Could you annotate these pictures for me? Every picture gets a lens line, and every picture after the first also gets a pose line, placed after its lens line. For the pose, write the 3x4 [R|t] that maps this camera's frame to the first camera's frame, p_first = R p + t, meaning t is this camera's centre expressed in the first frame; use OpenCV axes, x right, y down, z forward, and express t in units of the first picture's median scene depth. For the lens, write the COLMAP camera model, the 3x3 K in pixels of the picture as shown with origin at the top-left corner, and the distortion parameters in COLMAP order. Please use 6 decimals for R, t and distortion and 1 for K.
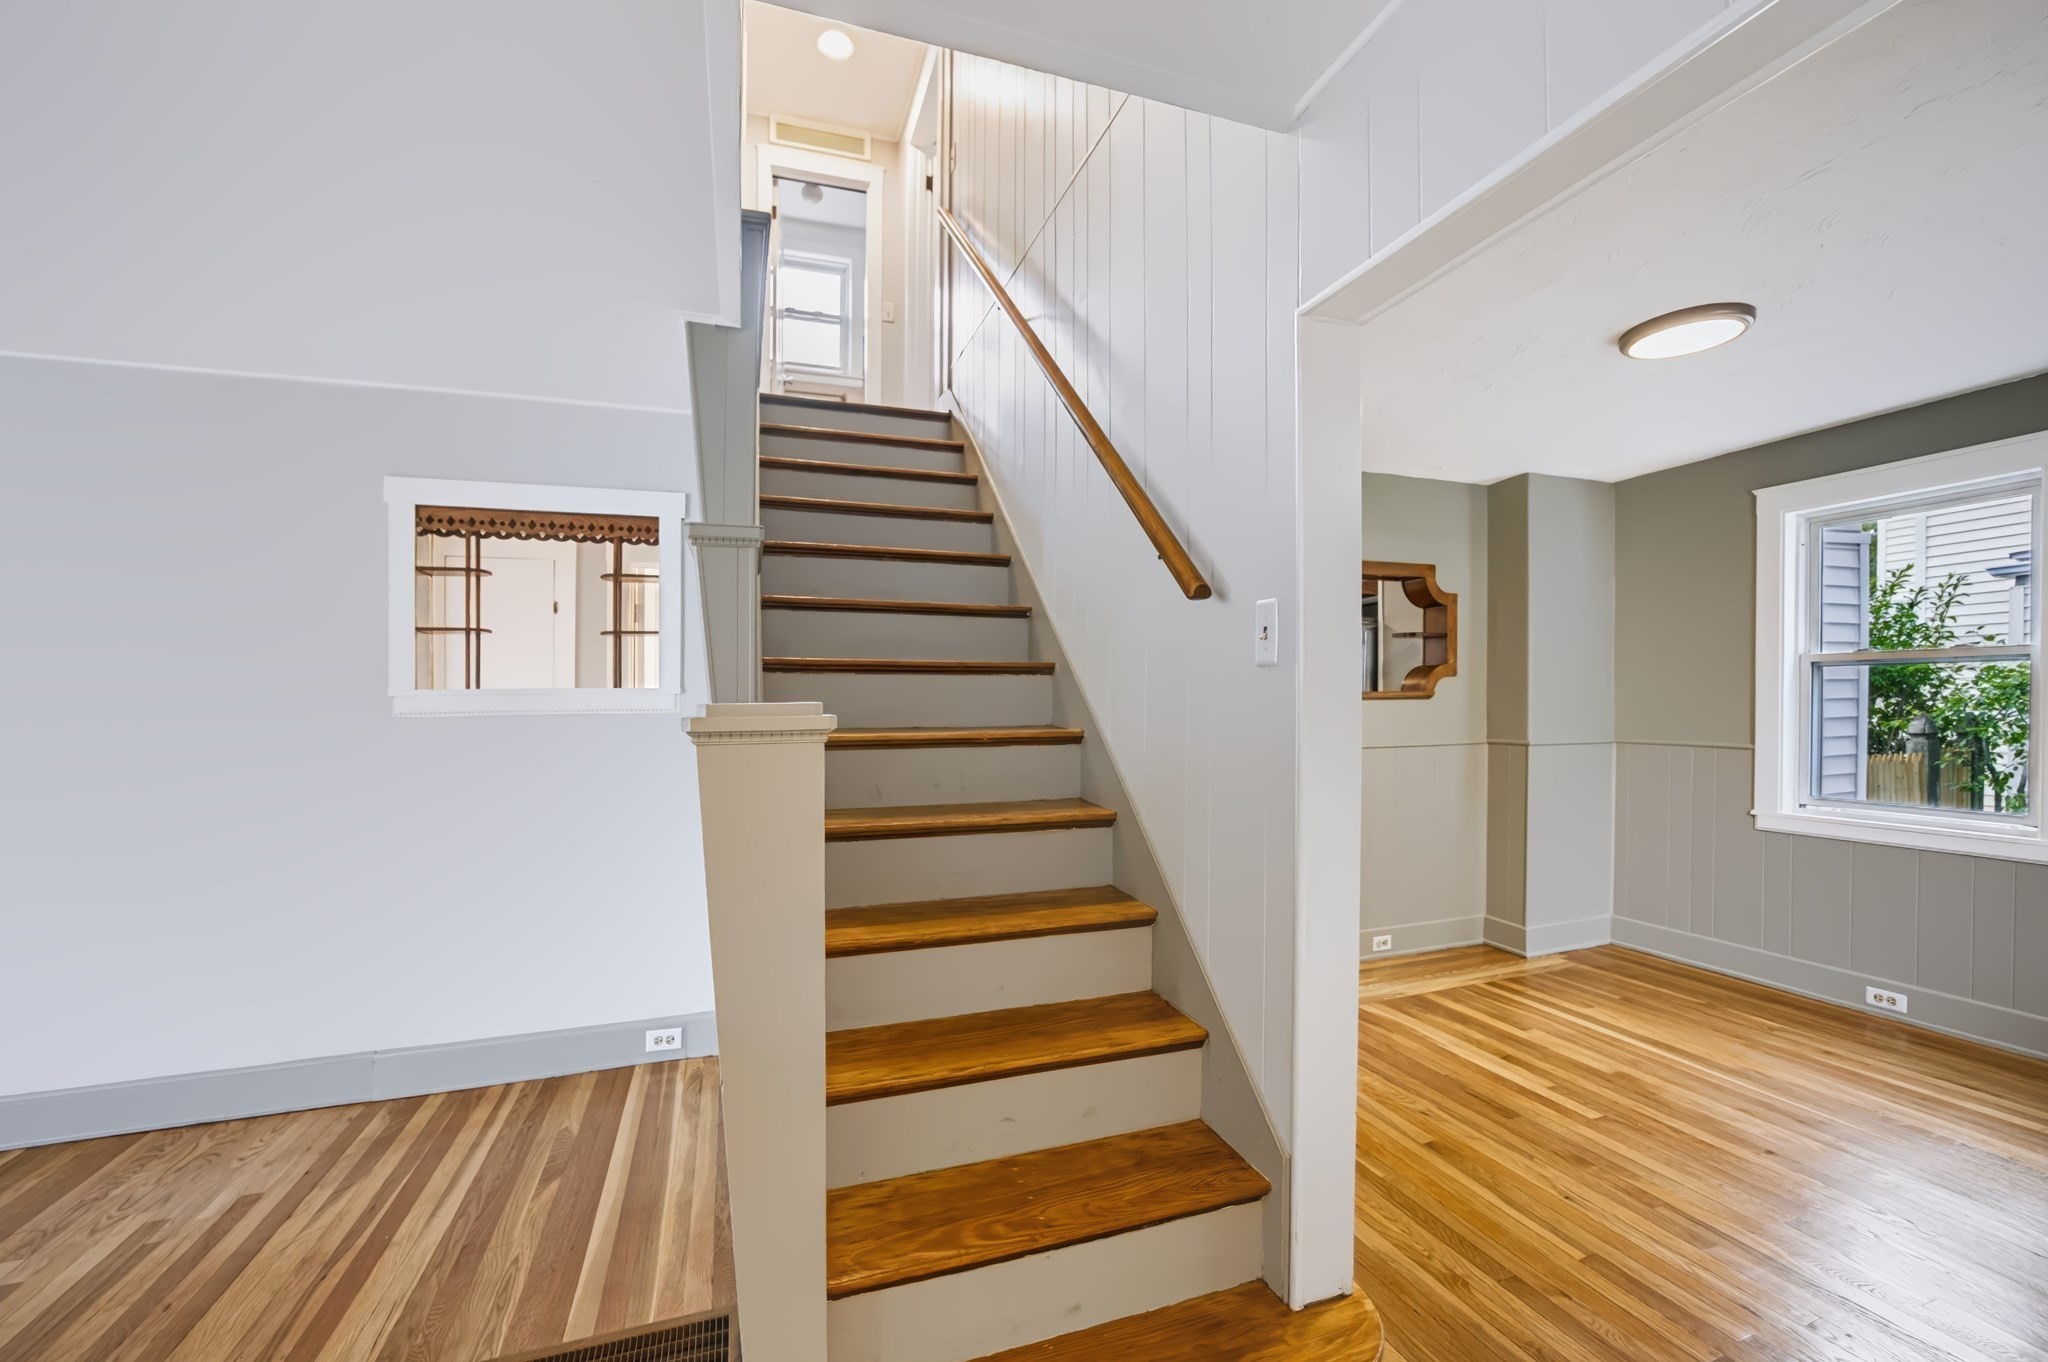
lens RADIAL K [[826.2, 0, 1022.6], [0, 826.2, 717.3], [0, 0, 1]] dist [-0.025321, 0.005250]
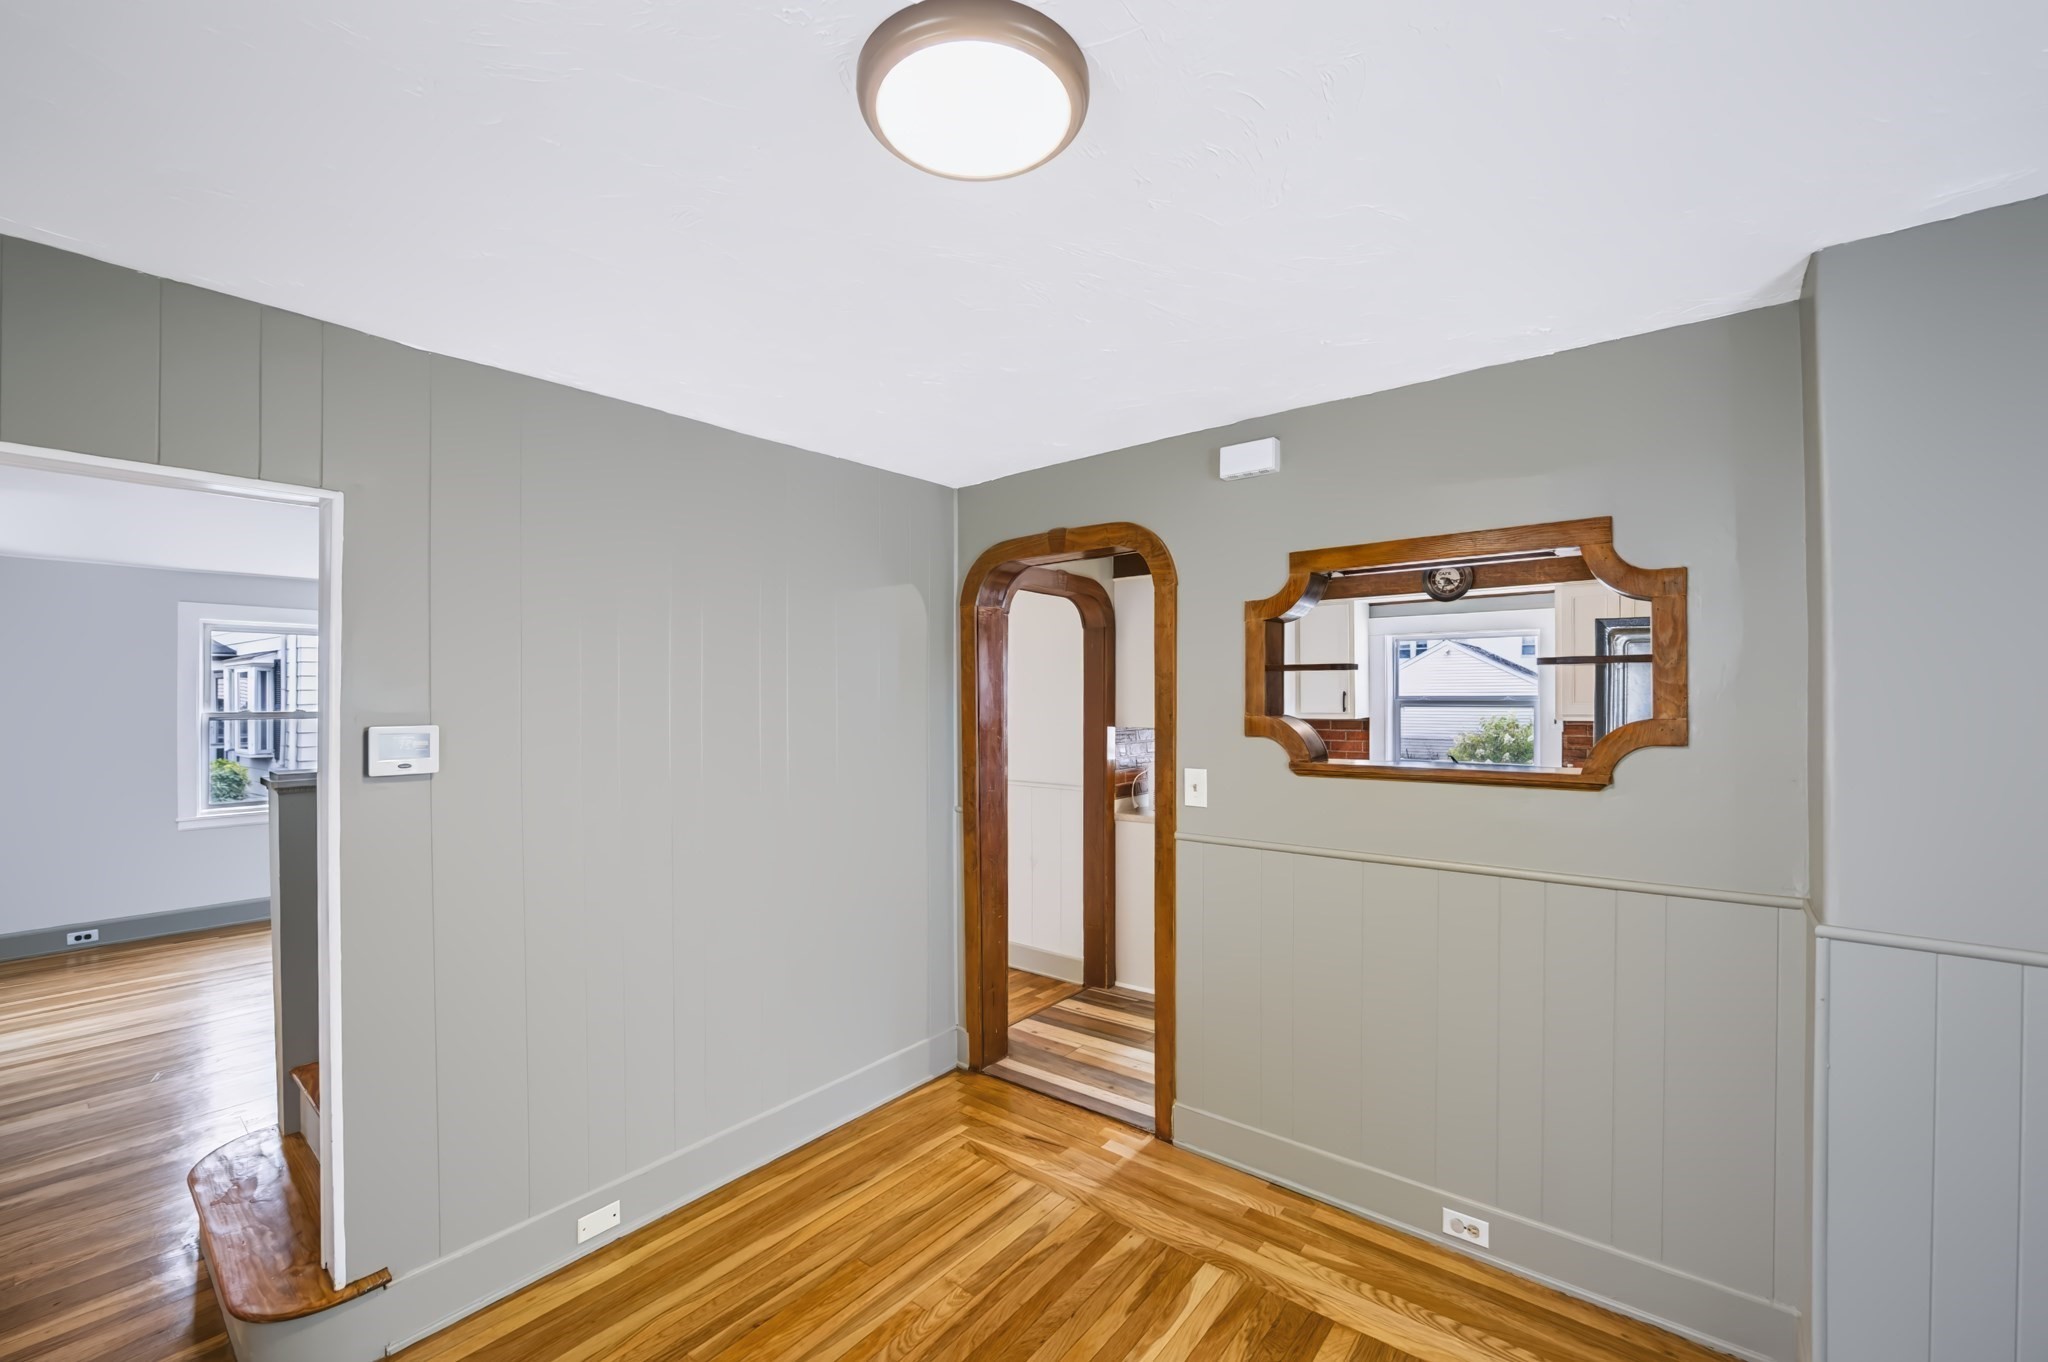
lens RADIAL K [[826.2, 0, 1044.6], [0, 826.2, 683.1], [0, 0, 1]] dist [-0.025321, 0.005250]
pose [[0.535855, -0.004408, -0.844299, 0.786415], [-0.018159, 0.999695, -0.016744, -0.076226], [0.844115, 0.024304, 0.535611, 0.490305]]
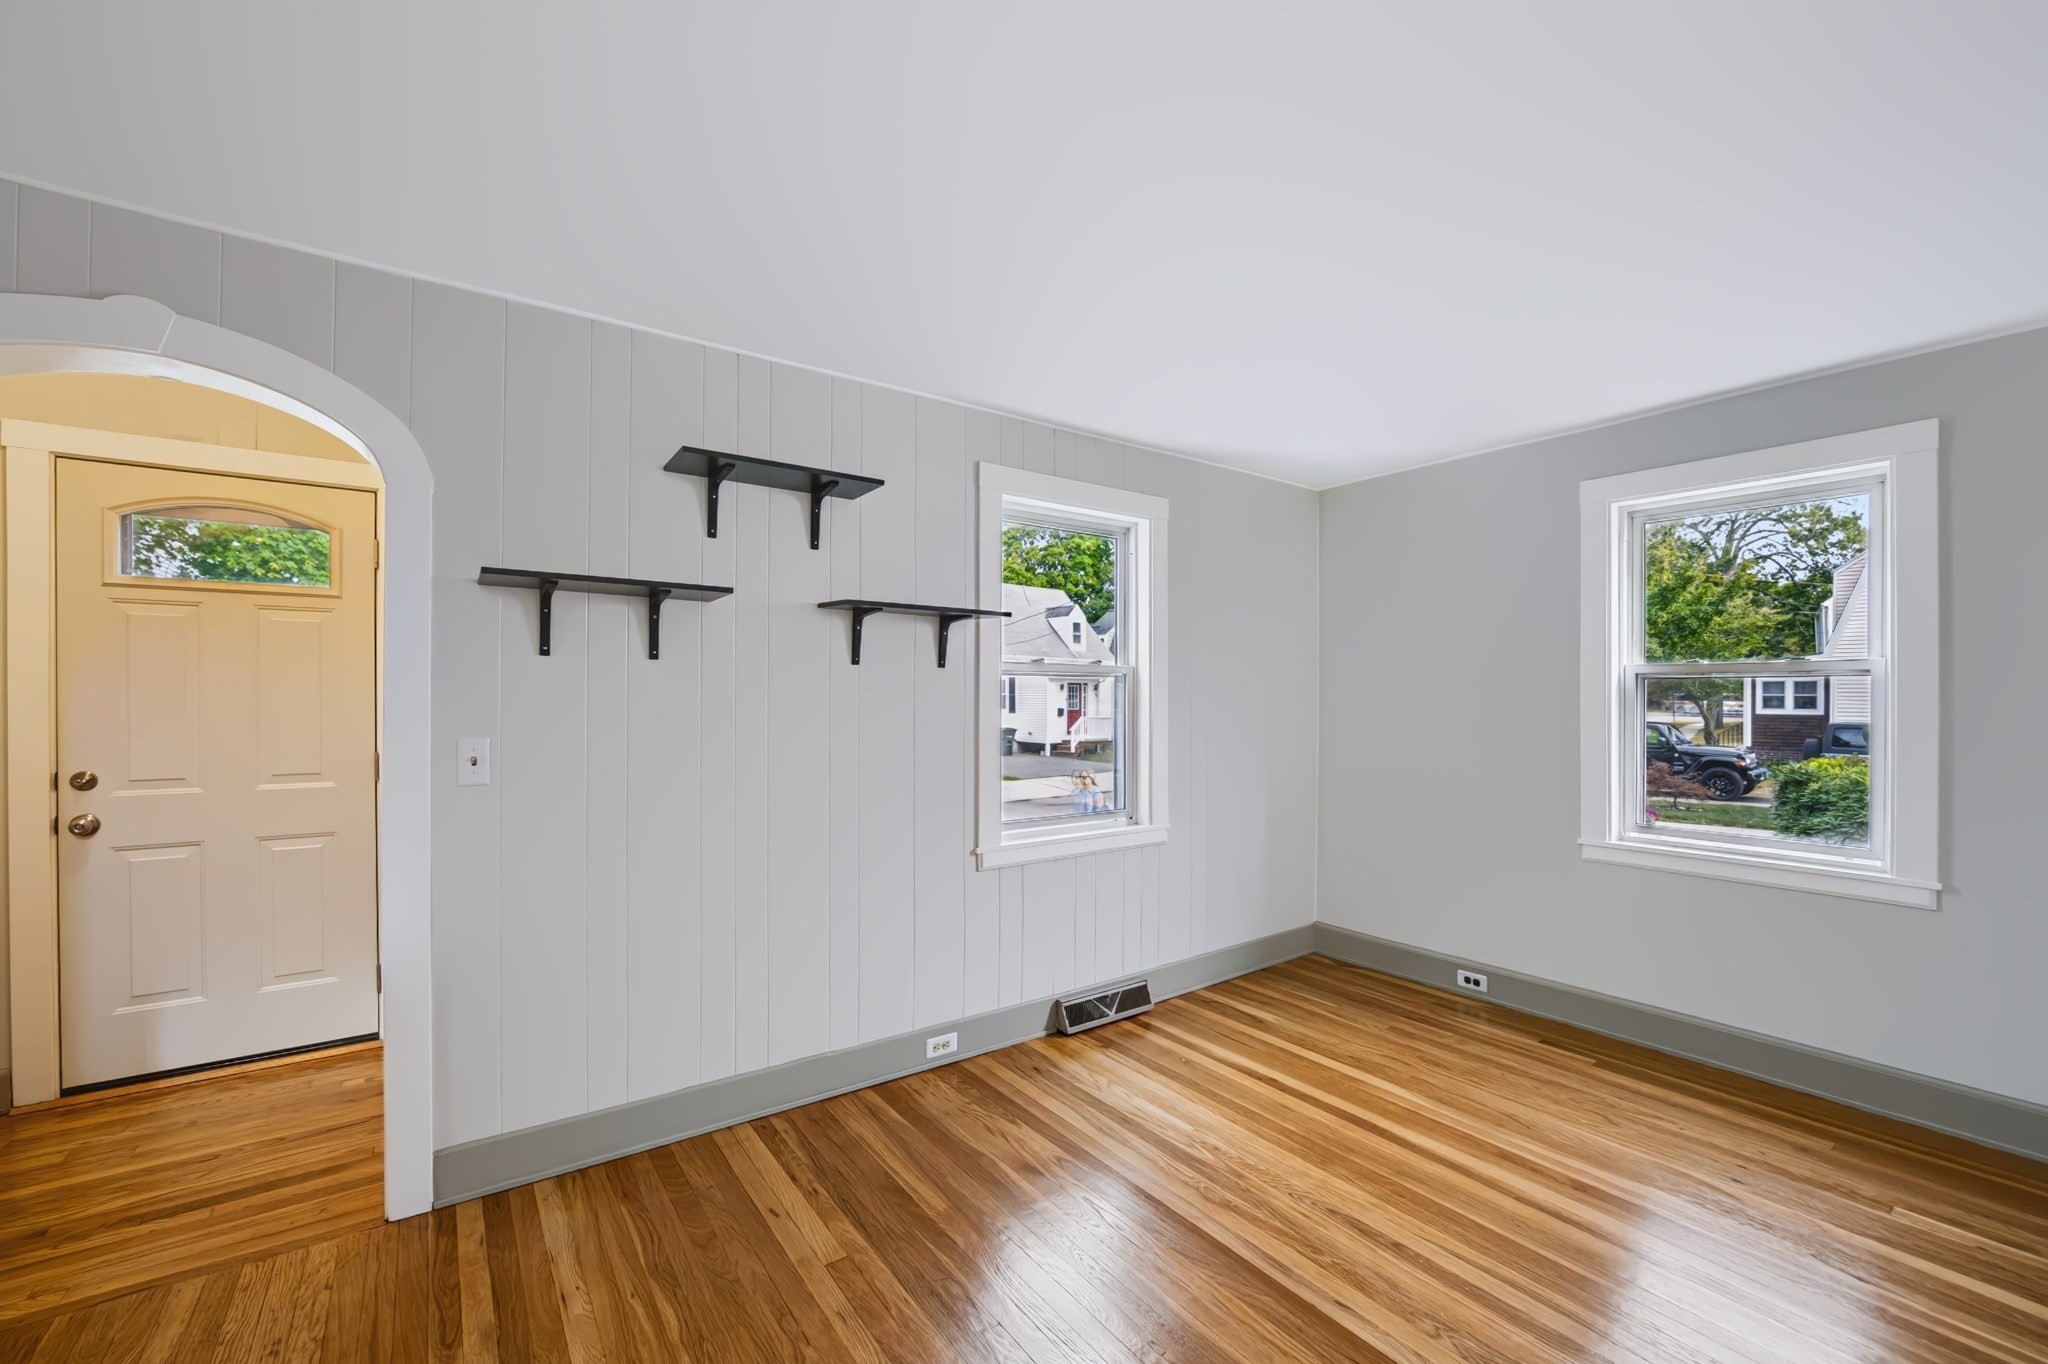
lens RADIAL K [[826.2, 0, 1008.4], [0, 826.2, 669.2], [0, 0, 1]] dist [-0.025321, 0.005250]
pose [[-0.960727, -0.001235, -0.277492, -0.352491], [0.000861, 0.999972, -0.007432, -0.008692], [0.277493, -0.007379, -0.960699, 0.637624]]
